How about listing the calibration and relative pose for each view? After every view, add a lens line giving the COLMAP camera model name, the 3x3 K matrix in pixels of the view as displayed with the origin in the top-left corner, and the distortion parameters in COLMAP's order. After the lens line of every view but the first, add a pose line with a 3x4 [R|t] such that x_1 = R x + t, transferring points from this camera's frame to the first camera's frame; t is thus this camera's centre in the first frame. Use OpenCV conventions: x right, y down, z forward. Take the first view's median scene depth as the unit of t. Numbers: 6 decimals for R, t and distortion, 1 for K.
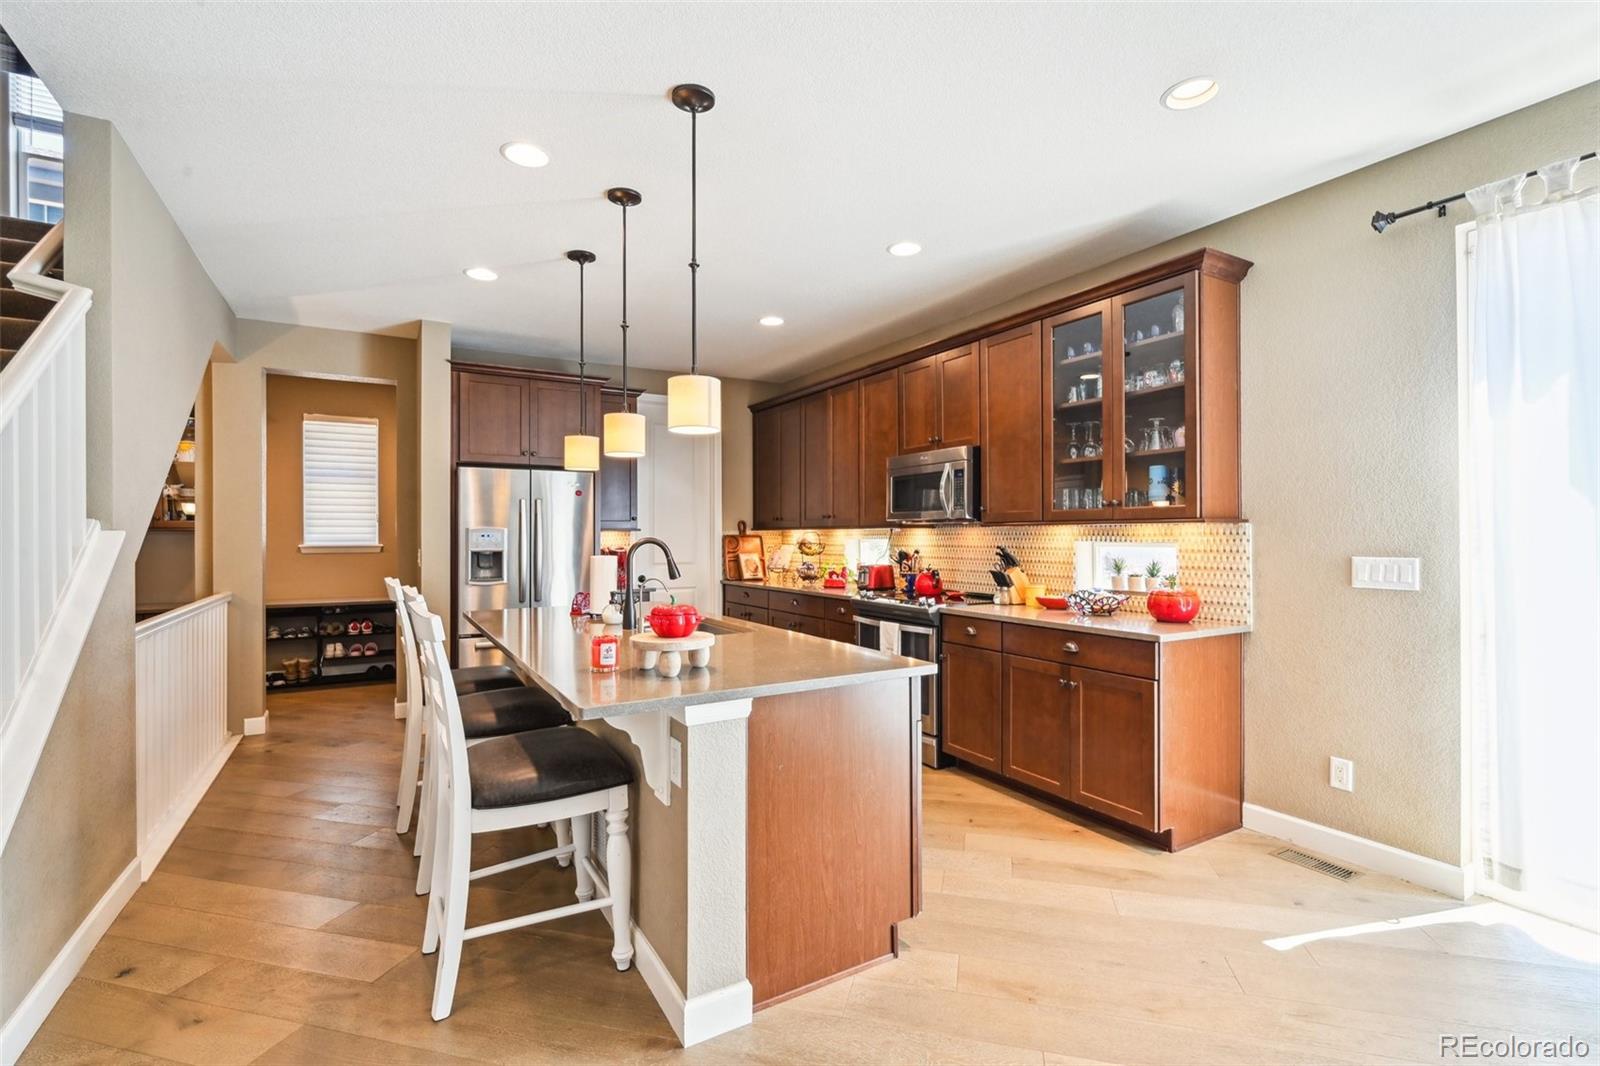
lens RADIAL K [[723.2, 0, 799.0], [0, 723.2, 534.4], [0, 0, 1]] dist [0.004754, 0.000635]
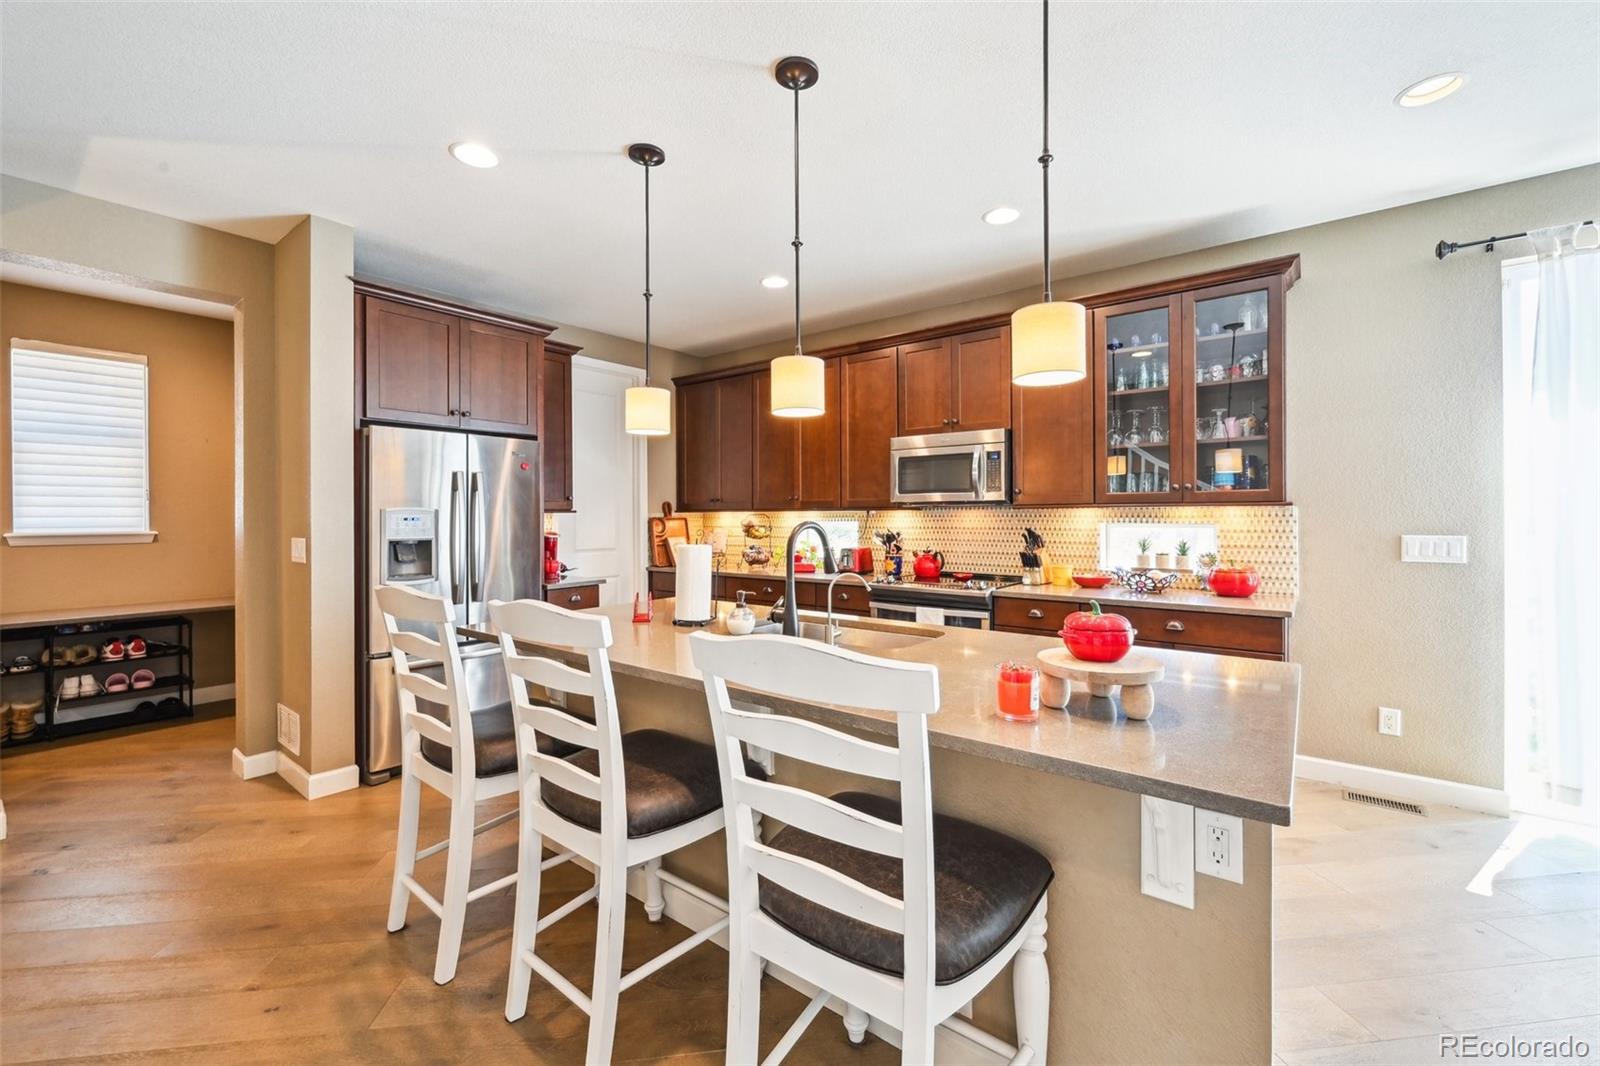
lens RADIAL K [[642.0, 0, 799.9], [0, 642.0, 517.1], [0, 0, 1]] dist [-0.000181, 0.000398]
pose [[0.928053, -0.001683, 0.372445, -0.361599], [0.001429, 0.999999, 0.000957, -0.000531], [-0.372446, -0.000356, 0.928054, 0.277306]]
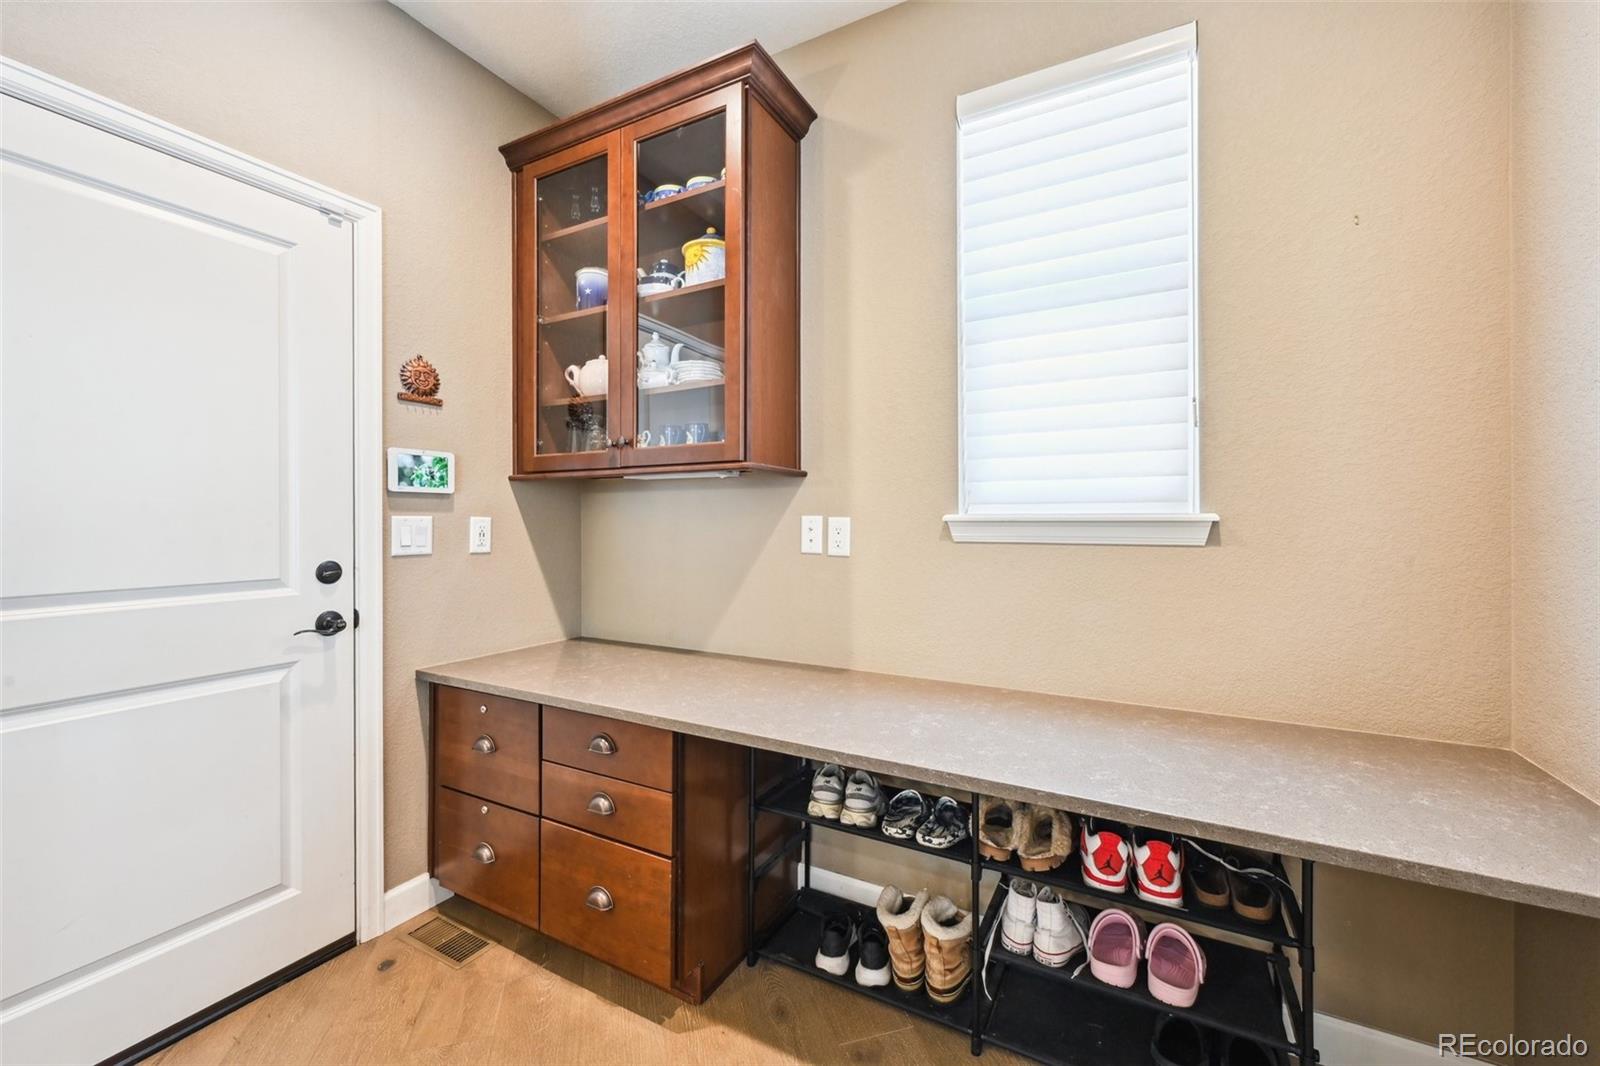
lens RADIAL K [[642.0, 0, 798.3], [0, 642.0, 520.9], [0, 0, 1]] dist [-0.000181, 0.000398]
pose [[0.522971, 0.002918, -0.852346, -0.764640], [0.002326, 0.999986, 0.004851, 0.024812], [0.852348, -0.004519, 0.522956, 1.261079]]
